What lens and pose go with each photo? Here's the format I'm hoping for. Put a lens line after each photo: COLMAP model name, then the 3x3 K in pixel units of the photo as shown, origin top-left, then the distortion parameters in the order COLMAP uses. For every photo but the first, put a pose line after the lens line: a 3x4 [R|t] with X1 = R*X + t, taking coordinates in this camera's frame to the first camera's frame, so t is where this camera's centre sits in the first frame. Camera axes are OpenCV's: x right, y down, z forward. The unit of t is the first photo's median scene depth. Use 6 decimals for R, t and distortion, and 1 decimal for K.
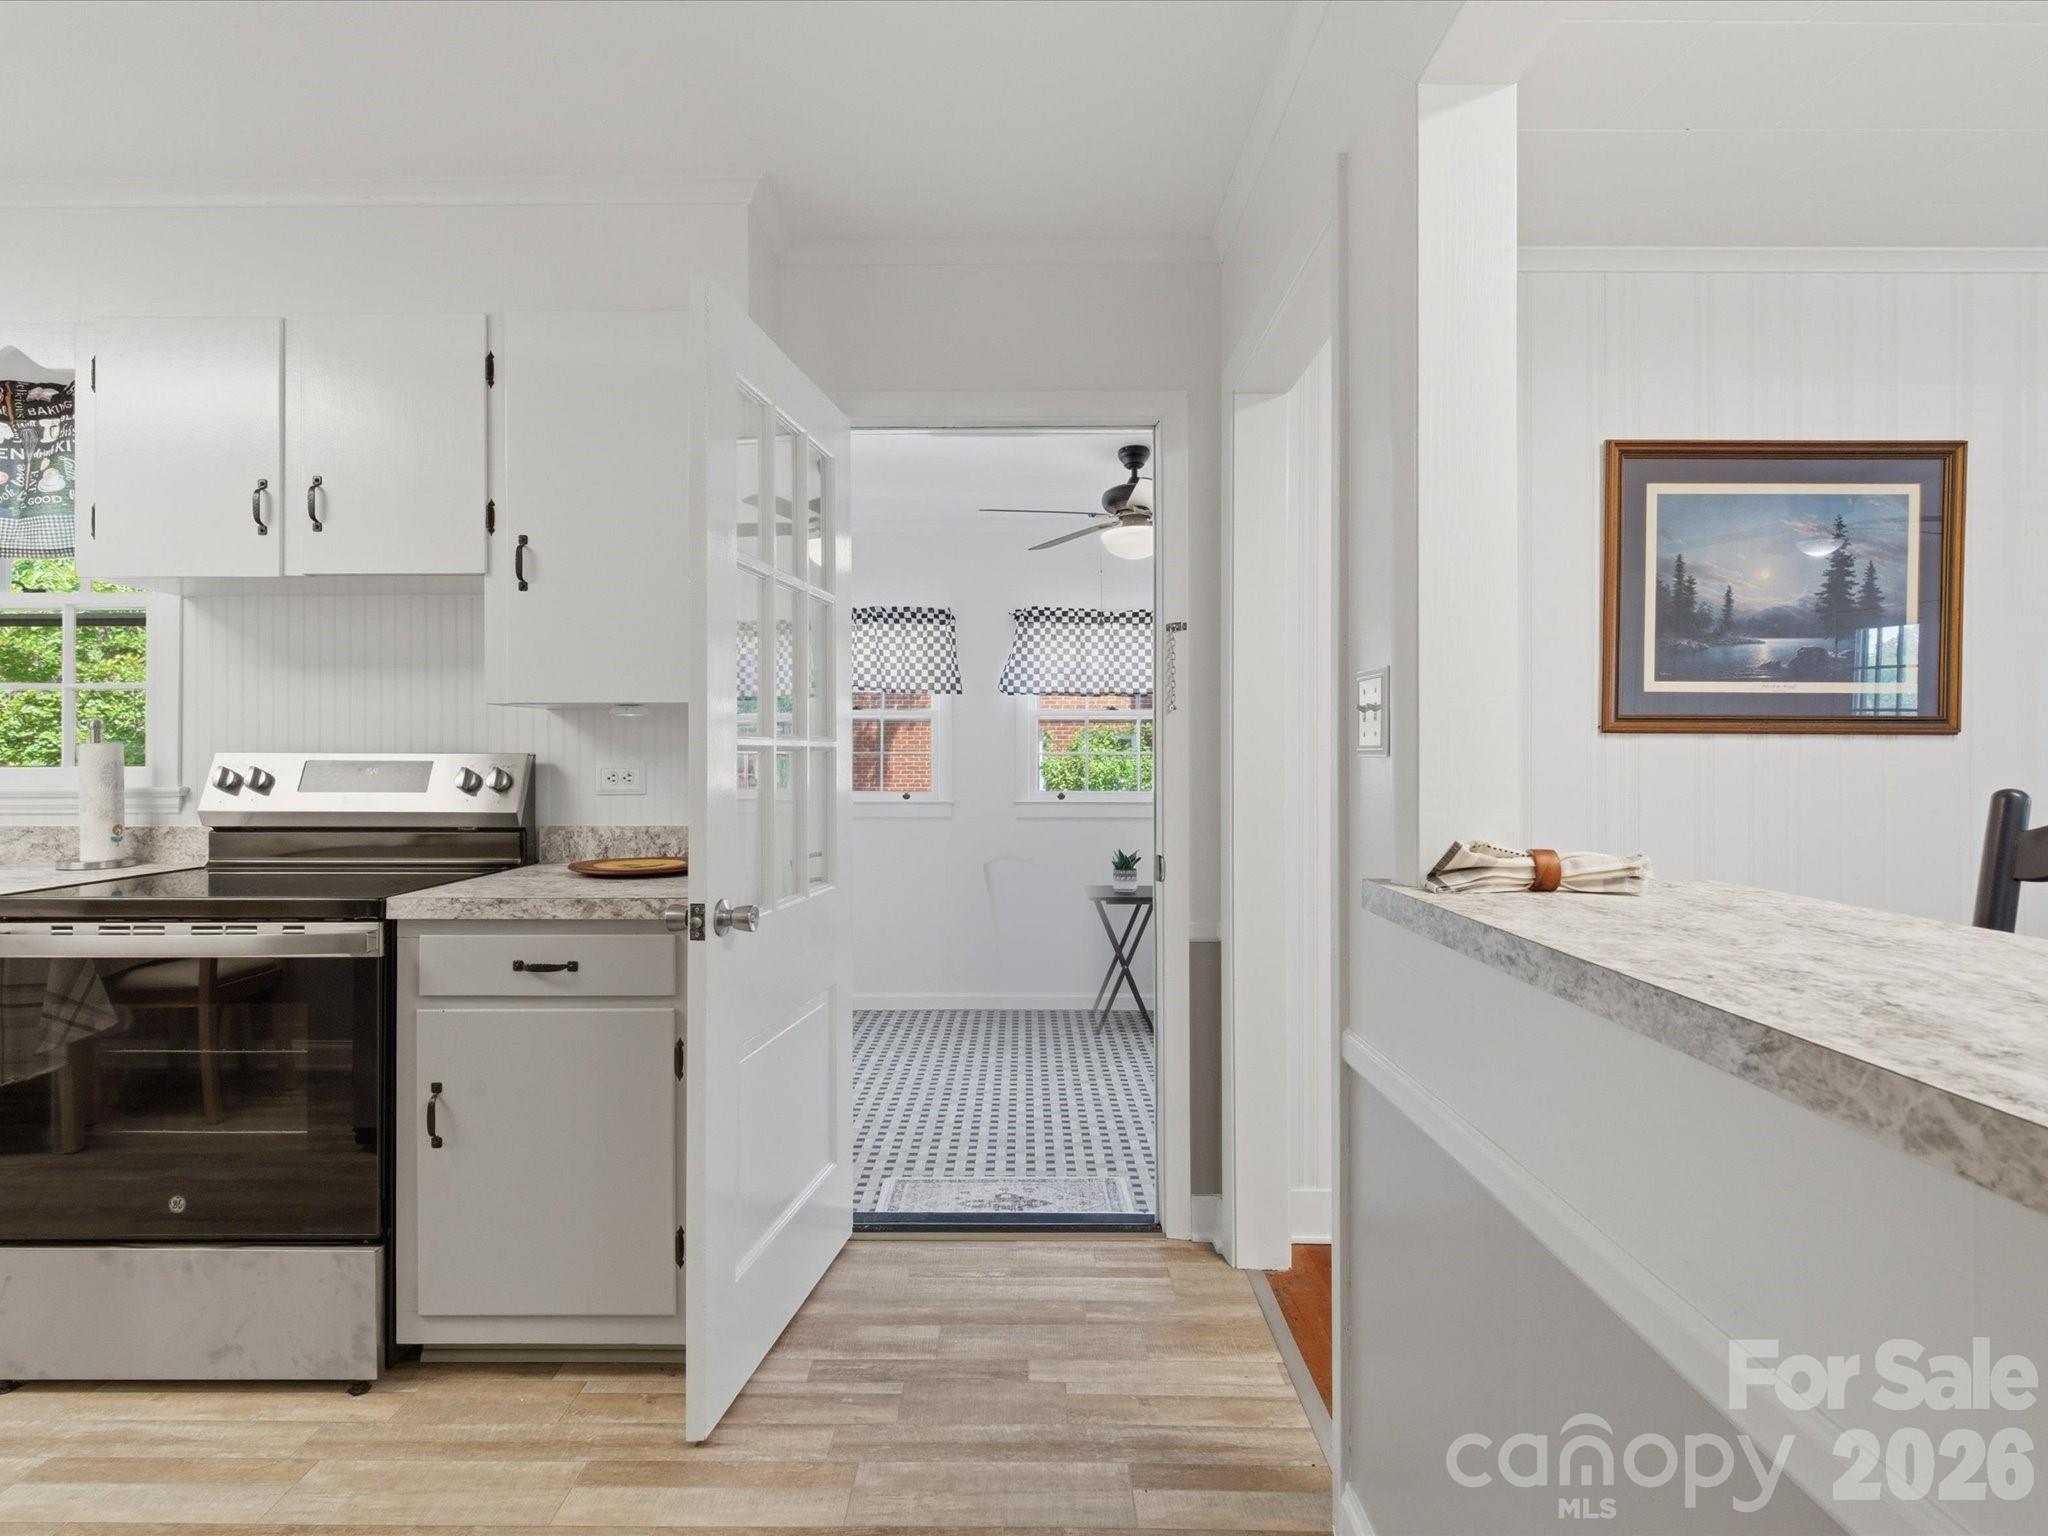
lens RADIAL K [[1035.4, 0, 1003.2], [0, 1035.4, 766.1], [0, 0, 1]] dist [0.005696, -0.004635]
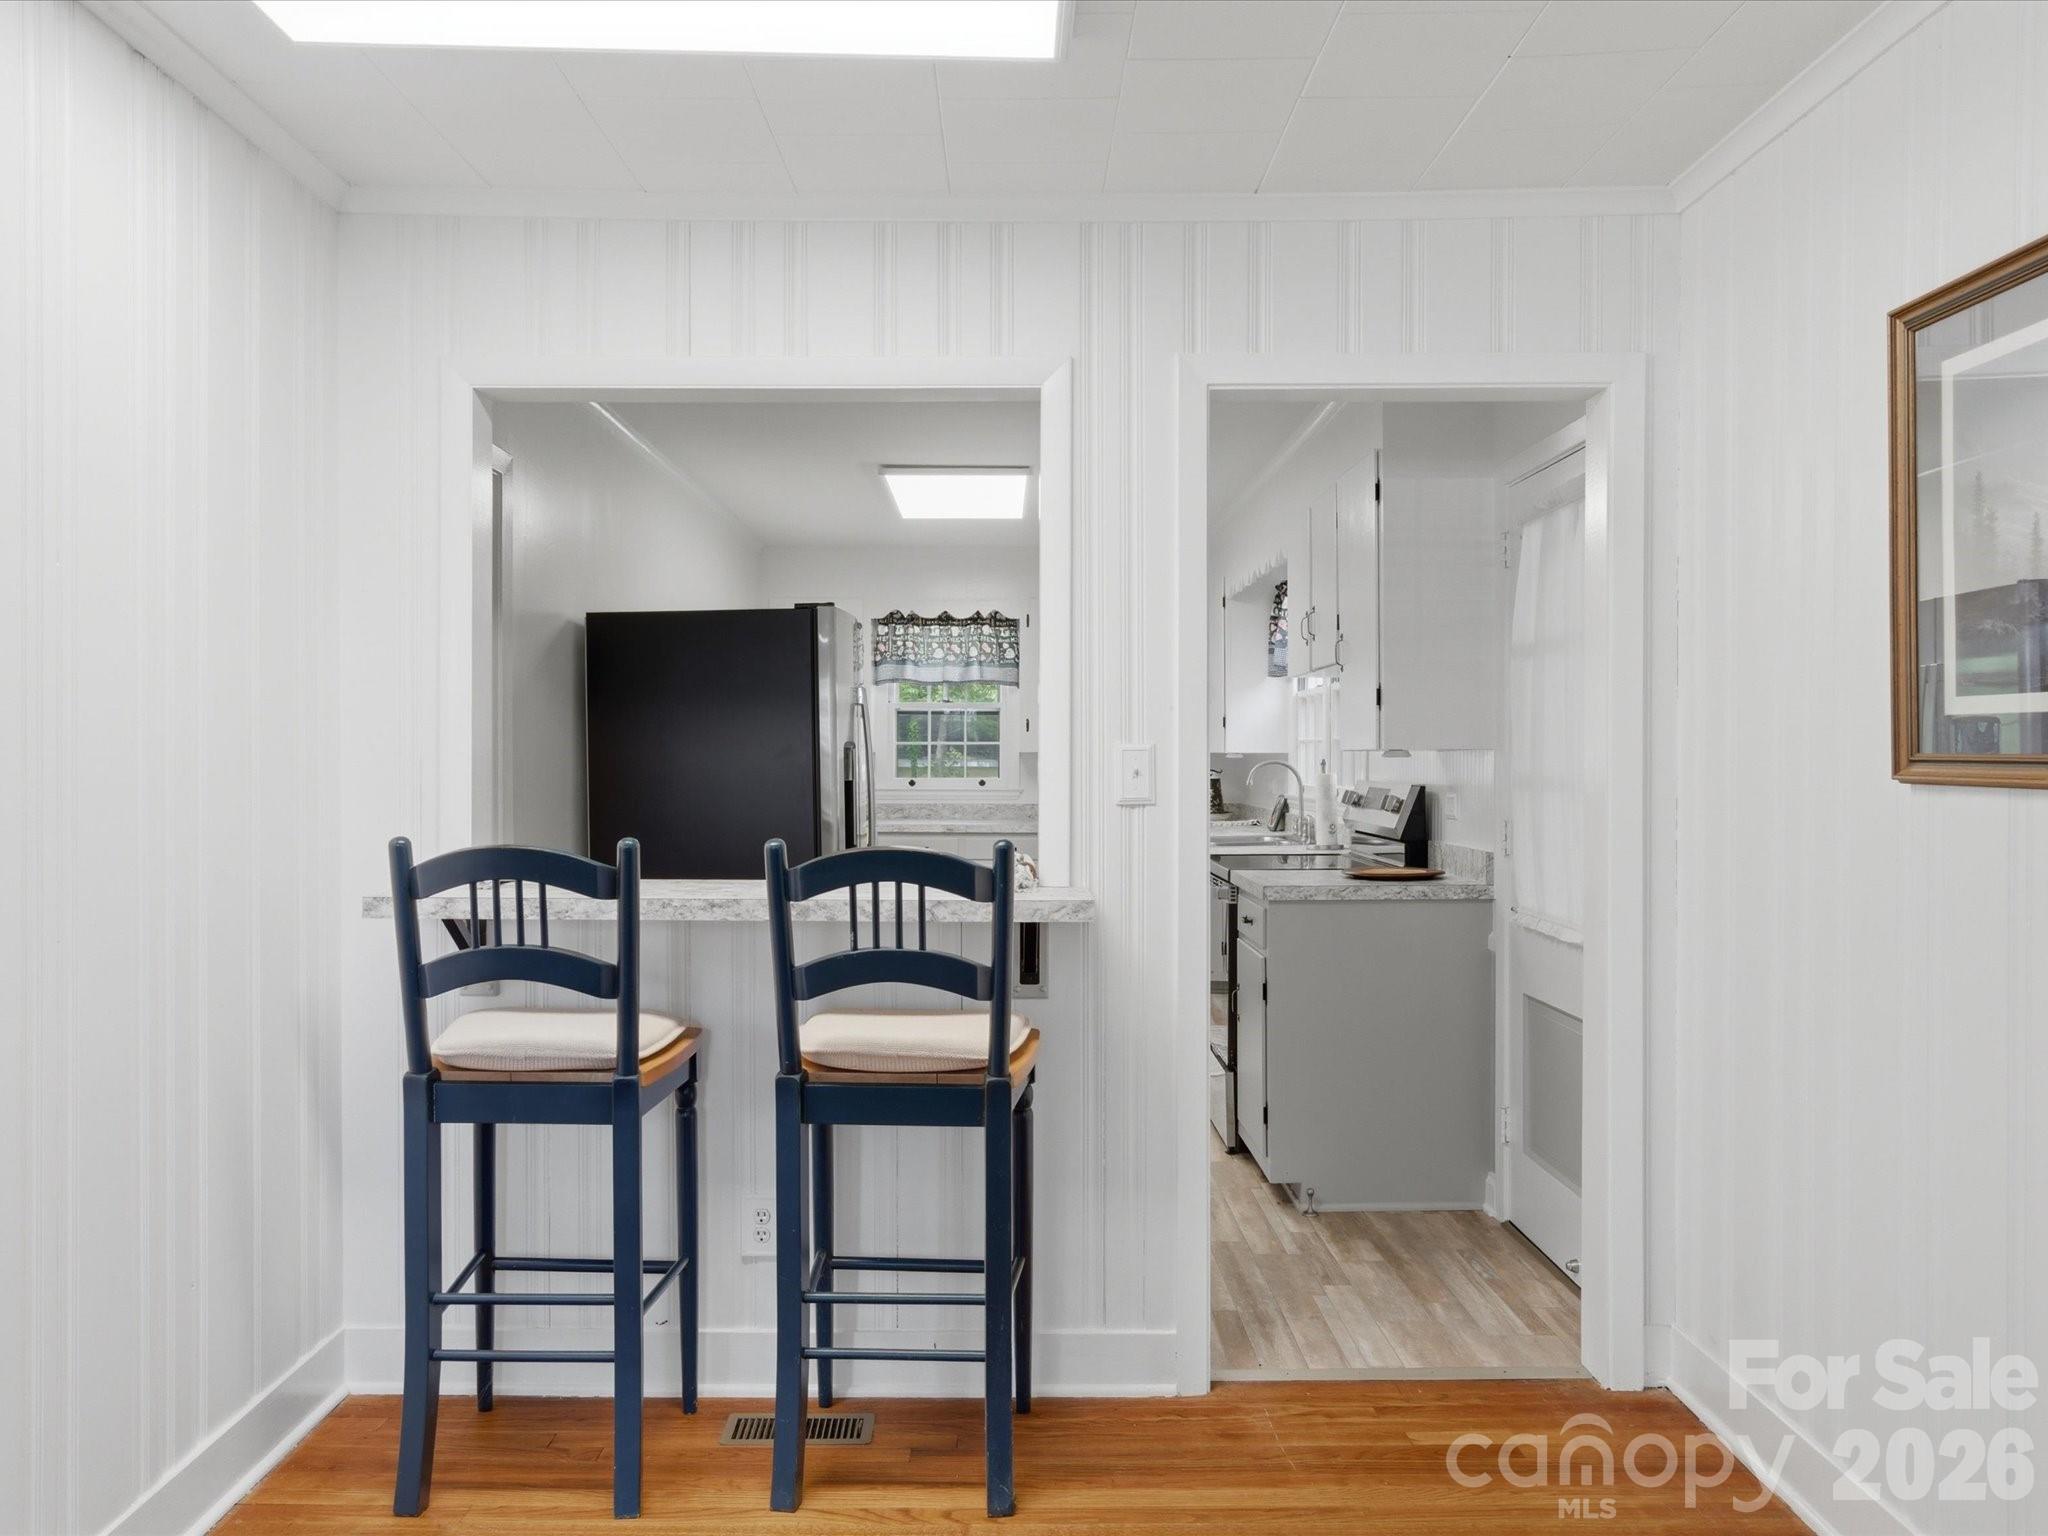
lens RADIAL K [[1543.9, 0, 1033.3], [0, 1543.9, 765.0], [0, 0, 1]] dist [-0.029390, 0.020260]
pose [[0.025435, 0.006180, -0.999657, 1.533204], [-0.003320, 0.999976, 0.006098, -0.048213], [0.999671, 0.003163, 0.025455, 0.475665]]
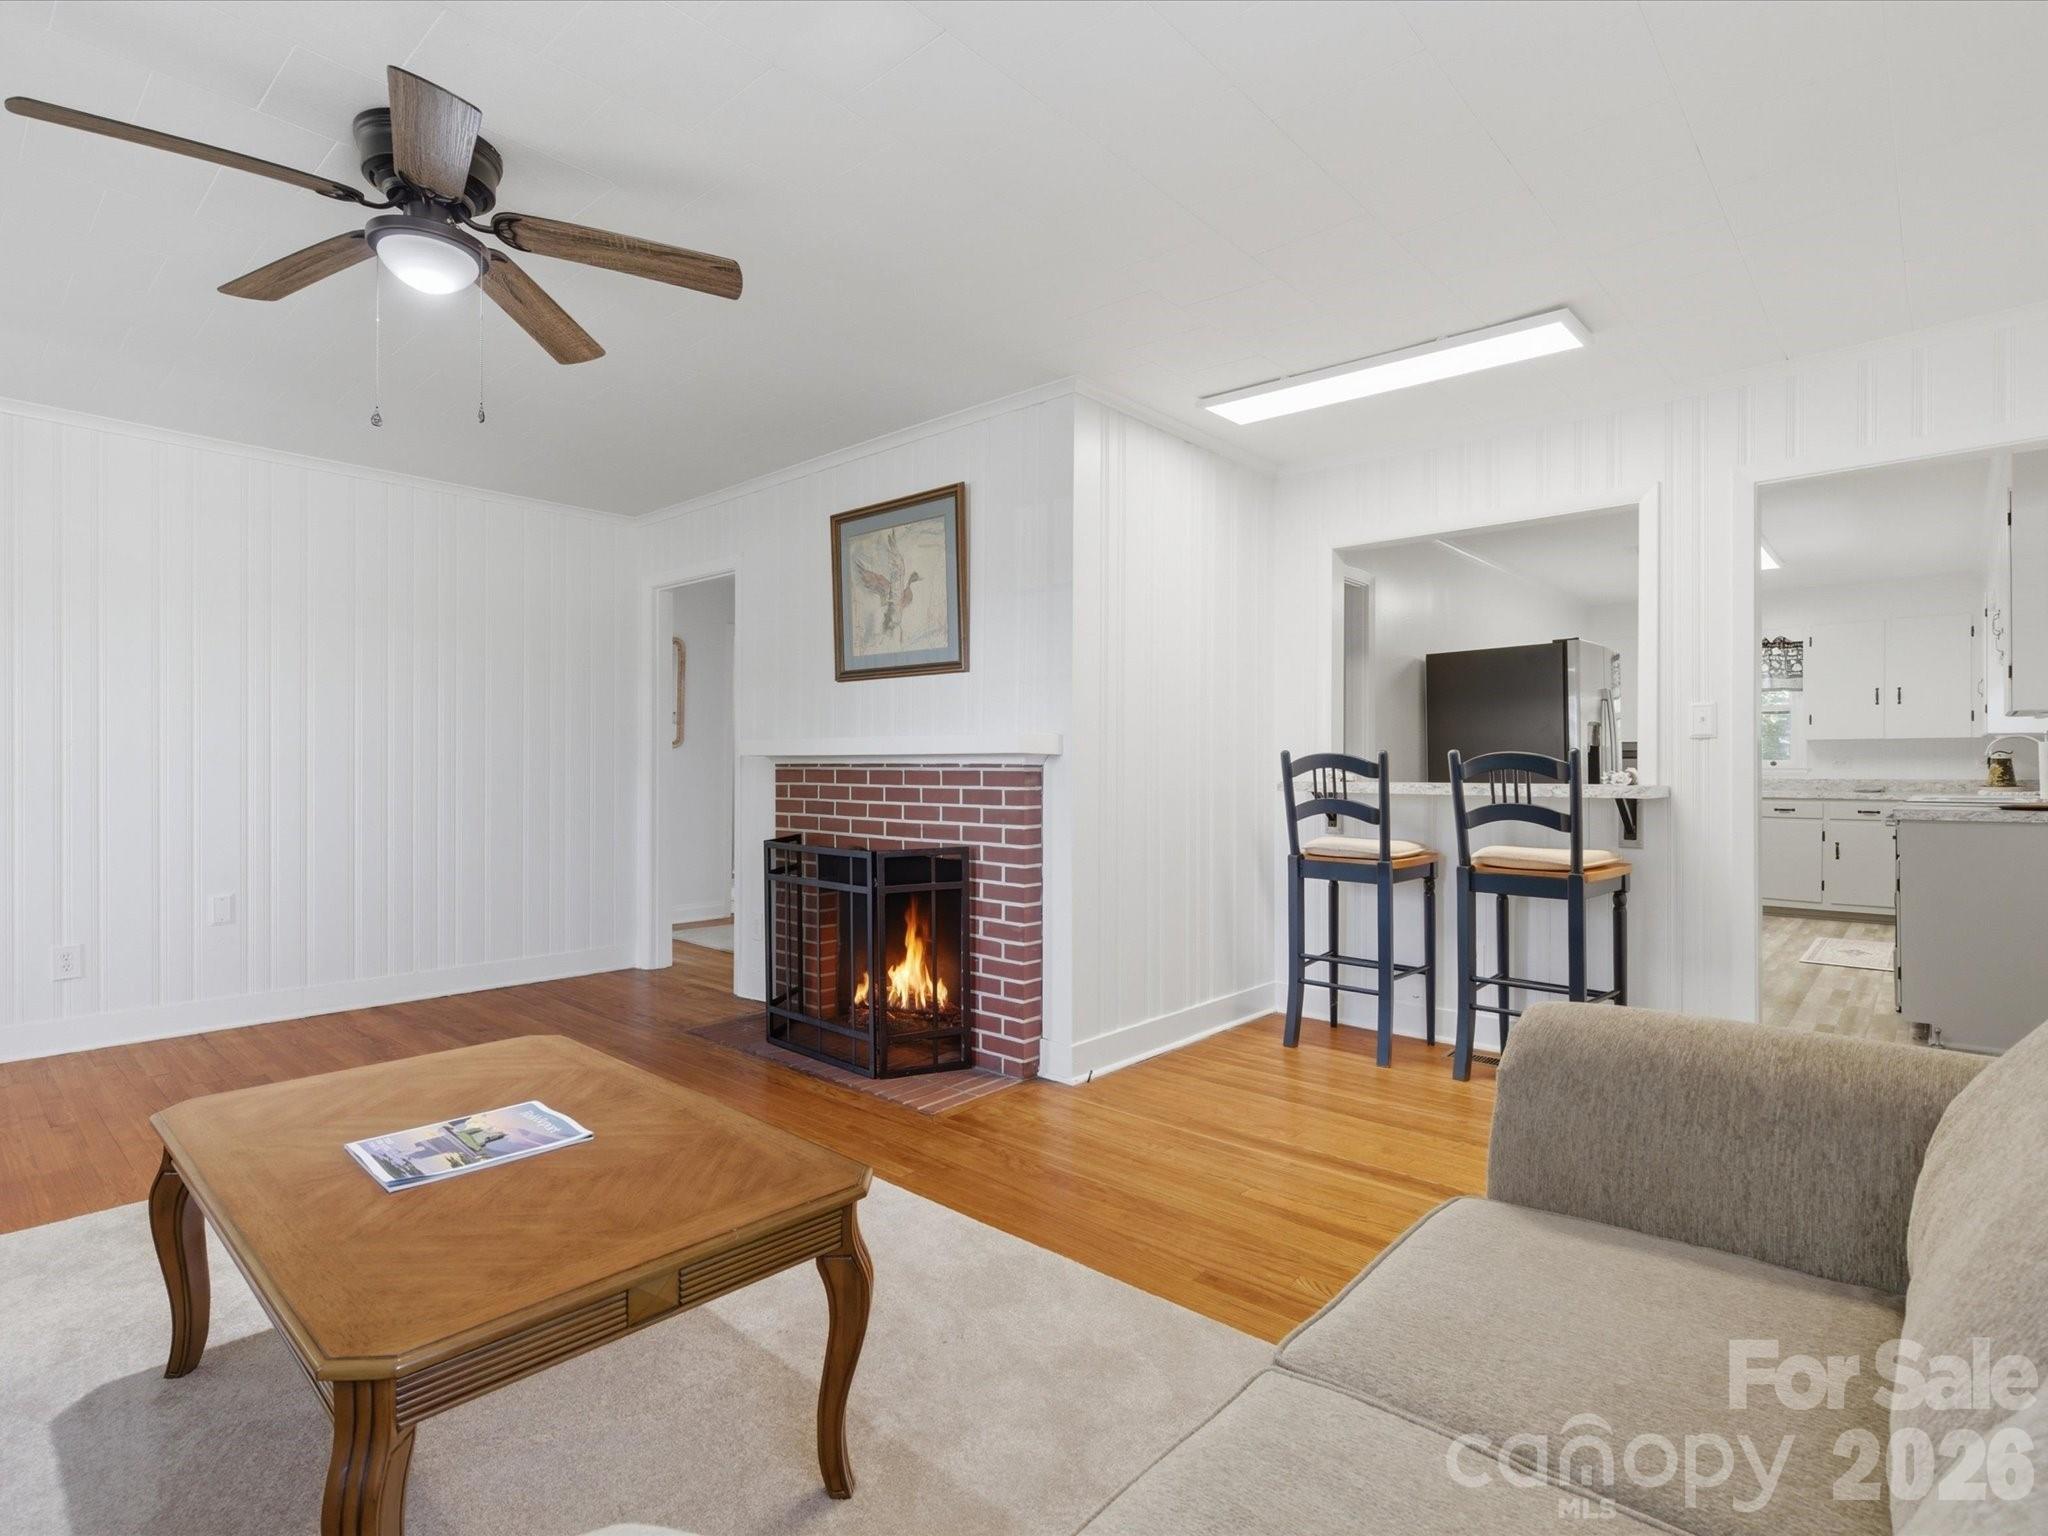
lens RADIAL K [[1035.4, 0, 1012.6], [0, 1035.4, 769.6], [0, 0, 1]] dist [0.005696, -0.004635]
pose [[-0.664737, -0.001266, -0.747076, 1.985106], [-0.002770, 0.999996, 0.000770, 0.038273], [0.747072, 0.002581, -0.664738, 0.835294]]
